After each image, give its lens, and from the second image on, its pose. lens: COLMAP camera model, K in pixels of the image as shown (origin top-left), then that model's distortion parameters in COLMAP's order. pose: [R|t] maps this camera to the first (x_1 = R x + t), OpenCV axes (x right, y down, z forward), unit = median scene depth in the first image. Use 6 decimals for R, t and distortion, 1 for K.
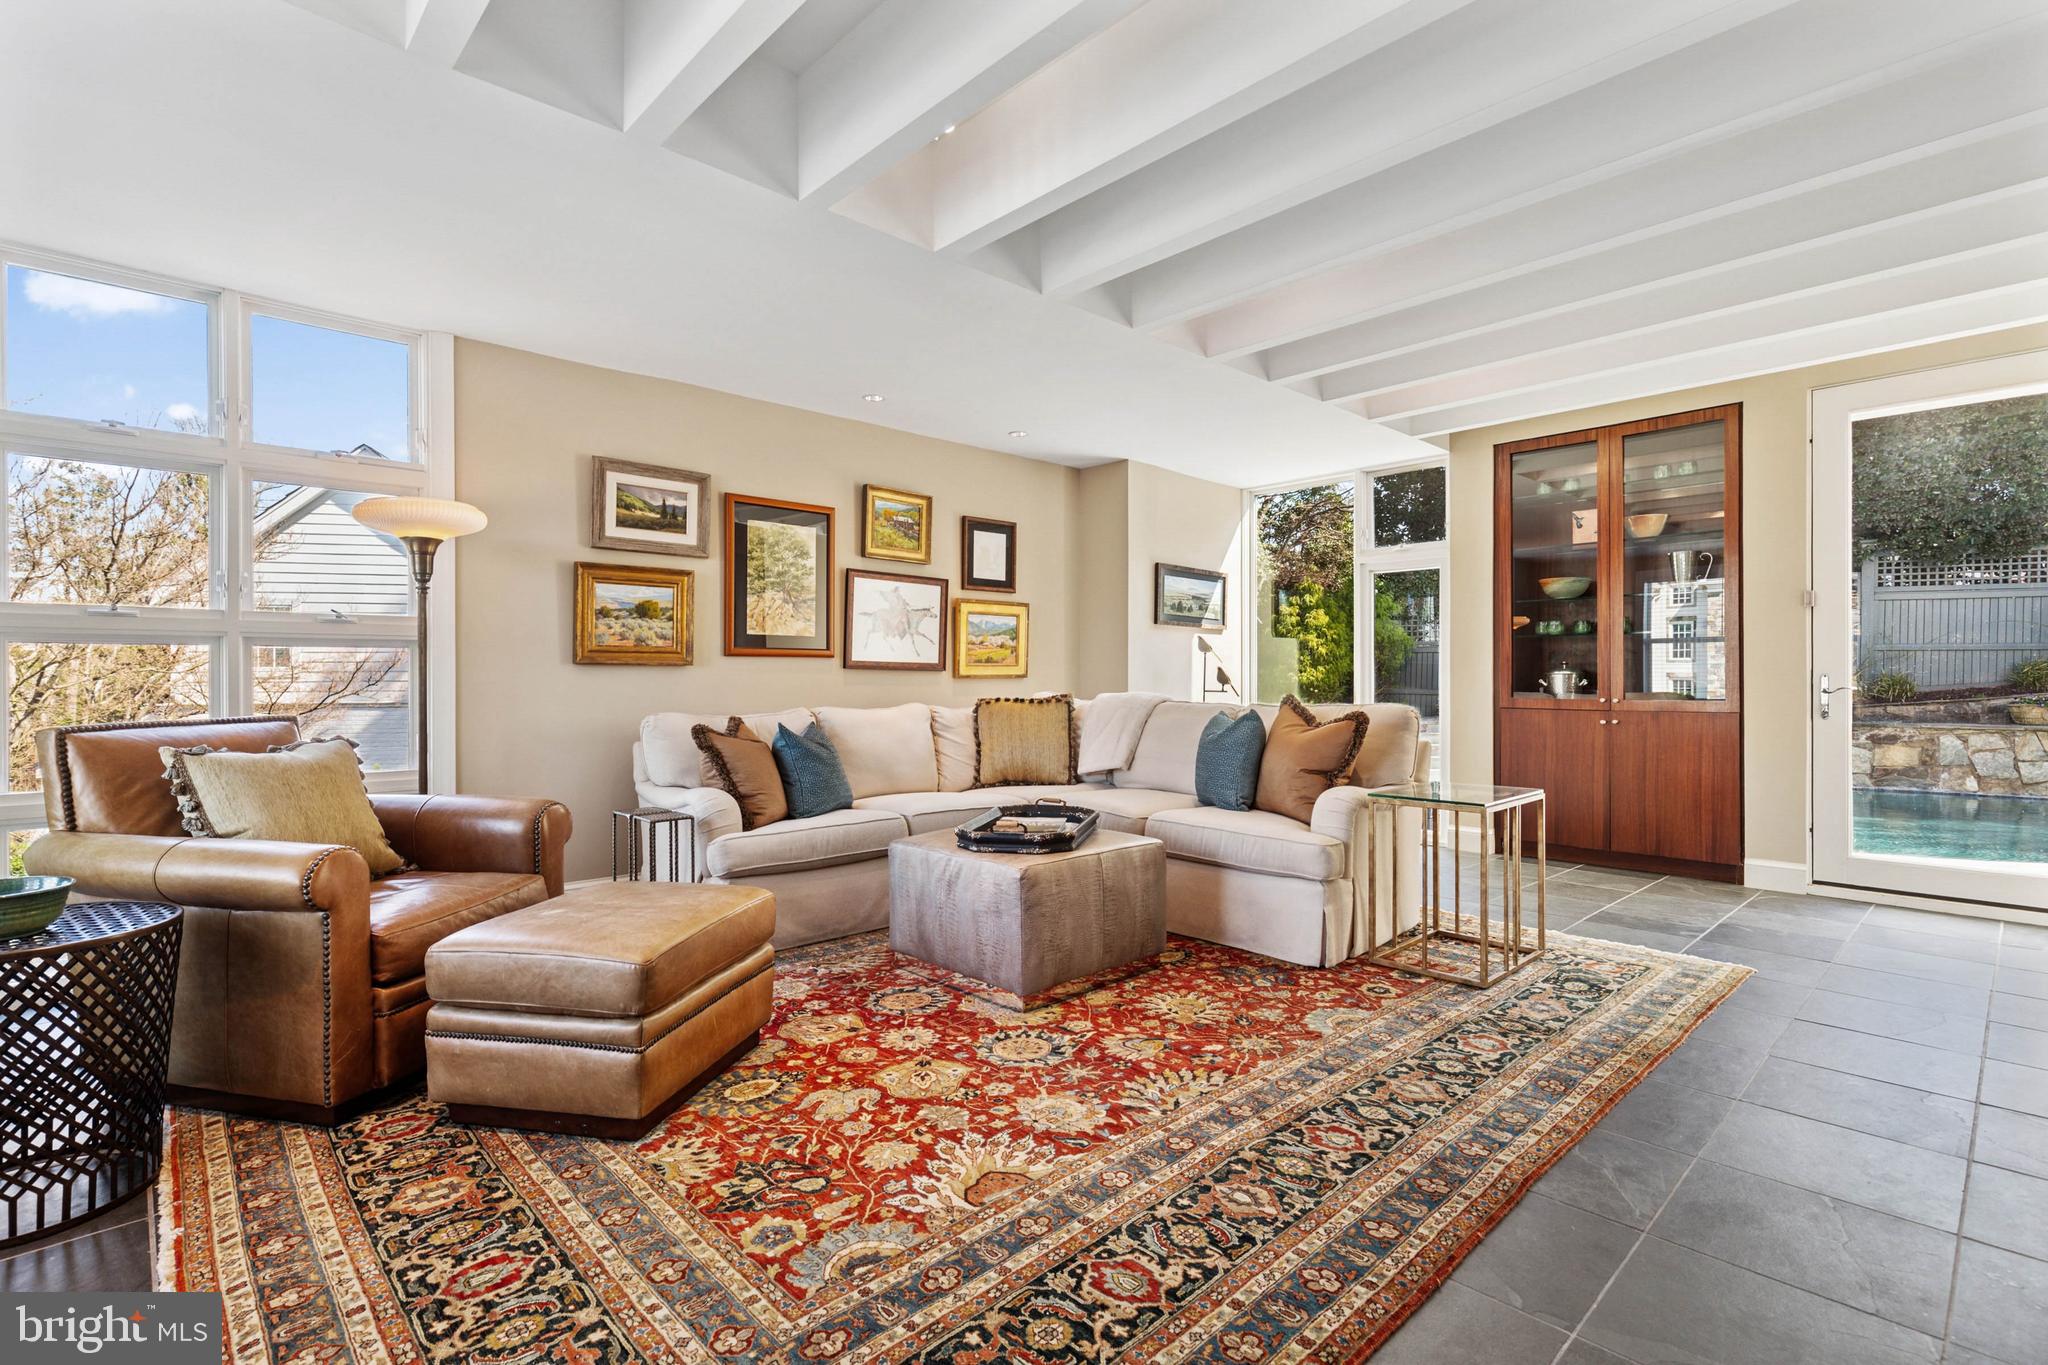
lens RADIAL K [[960.8, 0, 1023.9], [0, 960.8, 686.7], [0, 0, 1]] dist [0.012397, -0.000035]
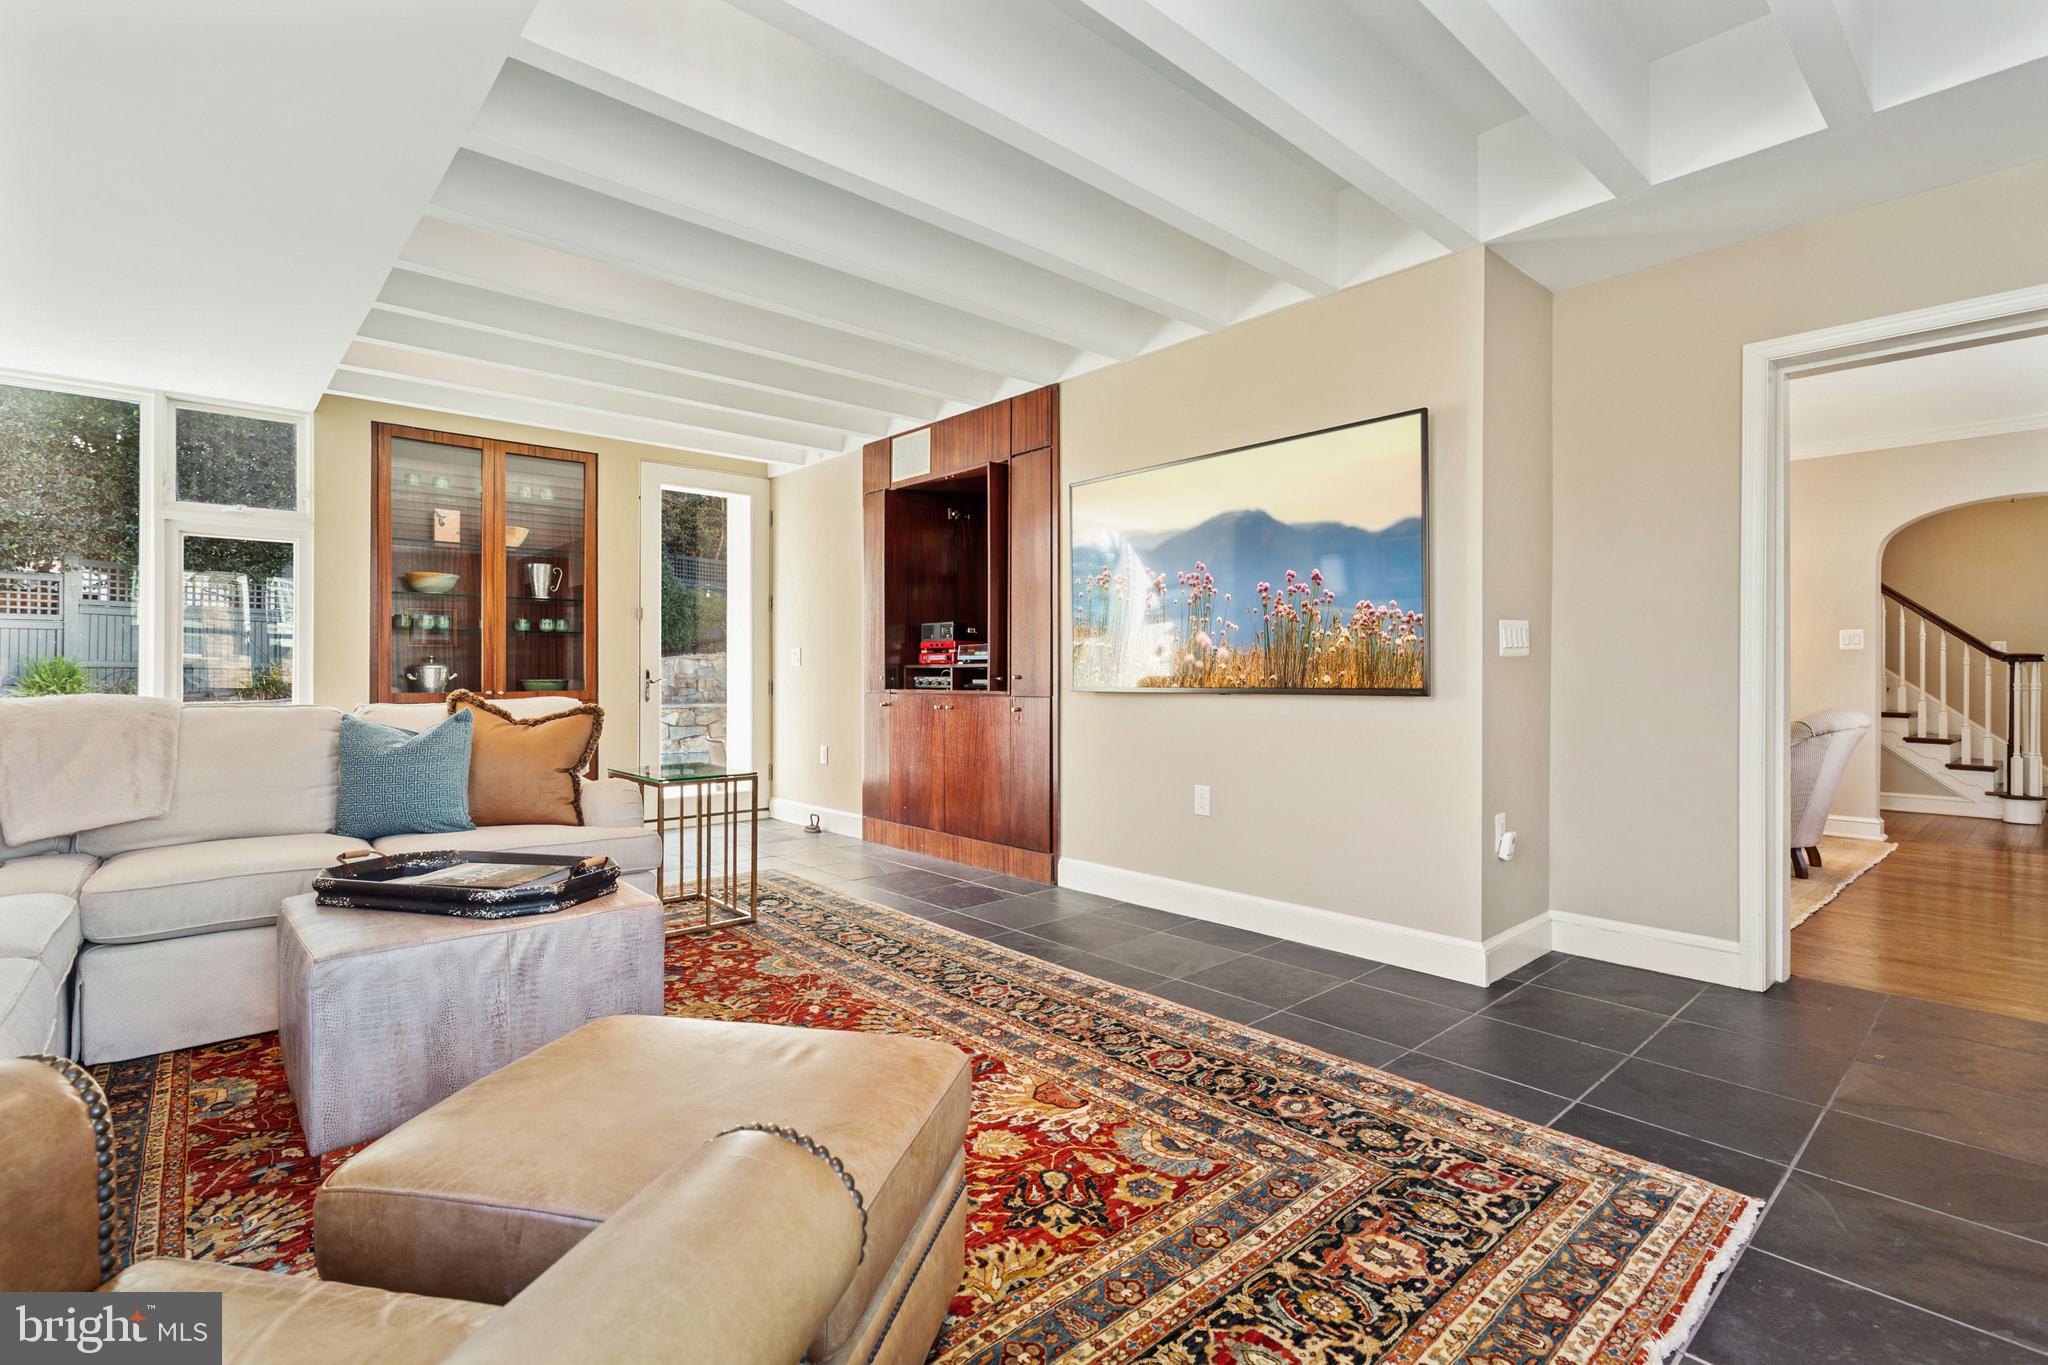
lens RADIAL K [[960.8, 0, 1019.9], [0, 960.8, 683.1], [0, 0, 1]] dist [0.012397, -0.000035]
pose [[0.017756, -0.009649, 0.999796, -1.133239], [0.010650, 0.999899, 0.009461, -0.001962], [-0.999786, 0.010480, 0.017857, 0.953436]]
